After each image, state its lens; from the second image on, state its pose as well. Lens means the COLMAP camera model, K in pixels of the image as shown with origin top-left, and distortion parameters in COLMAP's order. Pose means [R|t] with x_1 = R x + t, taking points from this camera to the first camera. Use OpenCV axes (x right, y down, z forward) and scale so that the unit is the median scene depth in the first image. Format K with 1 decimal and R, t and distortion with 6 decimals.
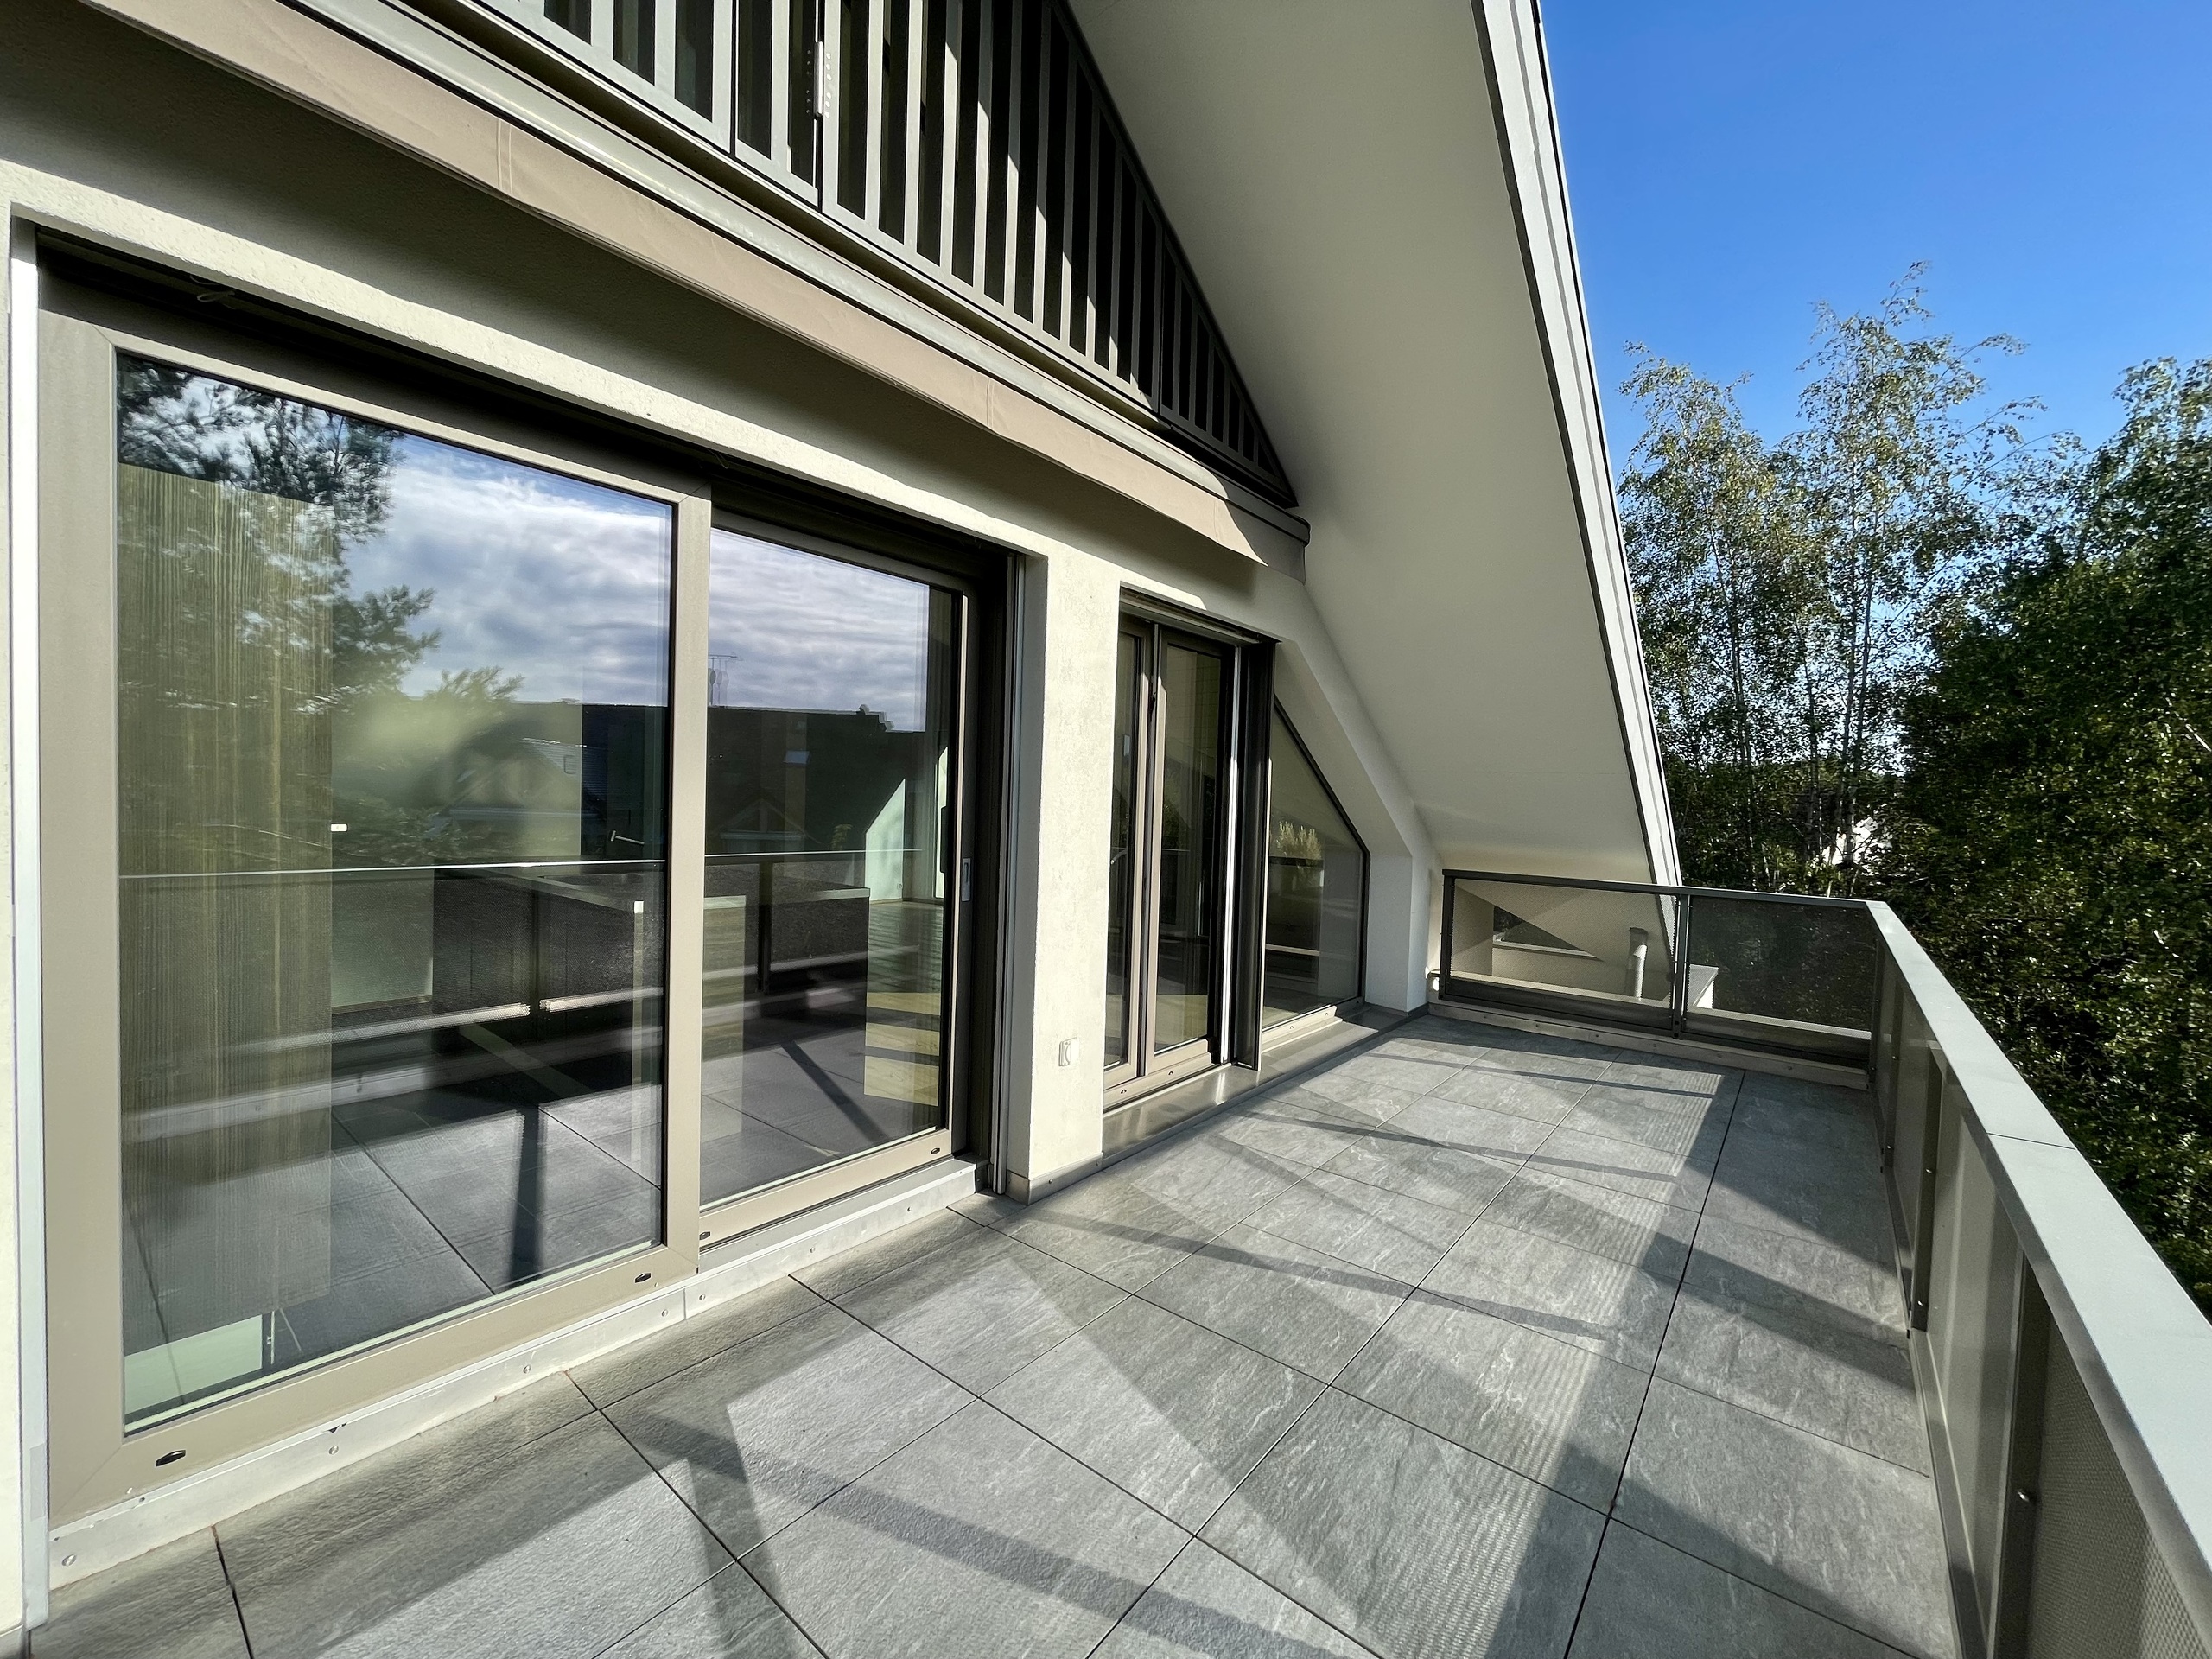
lens RADIAL K [[892.0, 0, 1092.8], [0, 892.0, 832.3], [0, 0, 1]] dist [-0.022274, 0.024631]
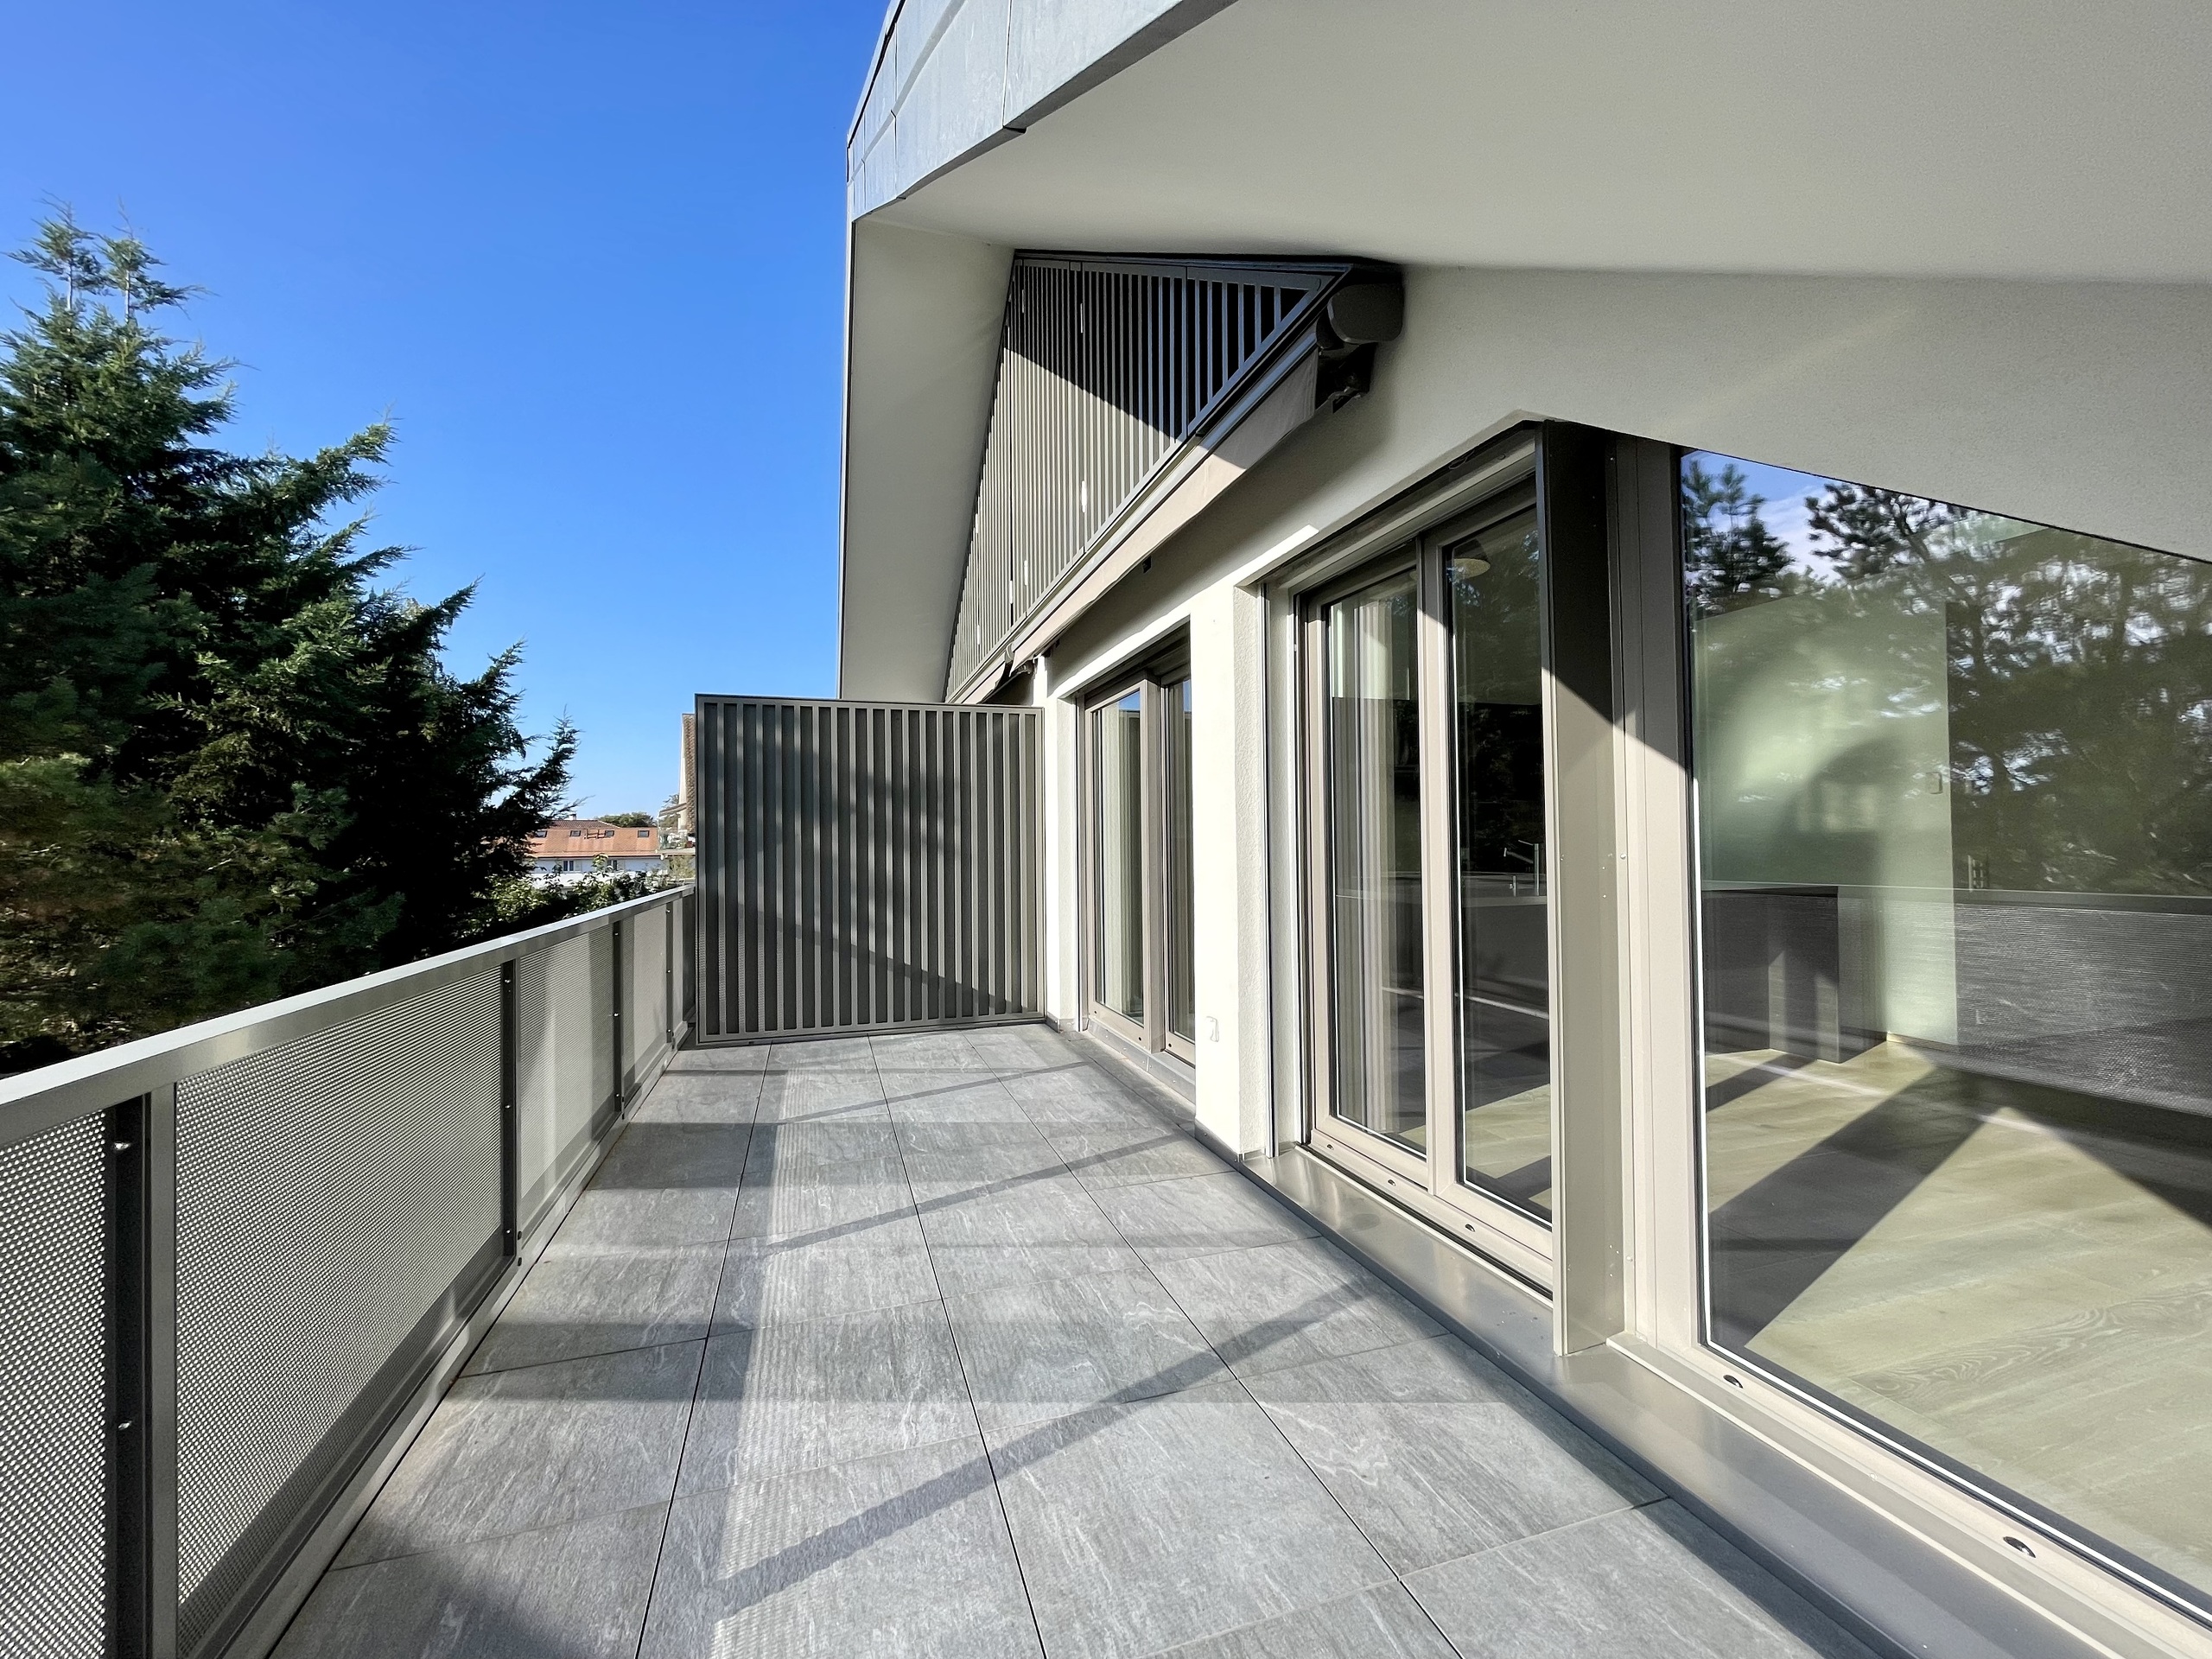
lens RADIAL K [[892.0, 0, 1092.8], [0, 892.0, 832.3], [0, 0, 1]] dist [-0.022274, 0.024631]
pose [[-0.543118, -0.037595, -0.838814, 1.149396], [-0.041596, 0.998975, -0.017841, 0.032366], [0.838625, 0.025202, -0.544125, 1.695634]]
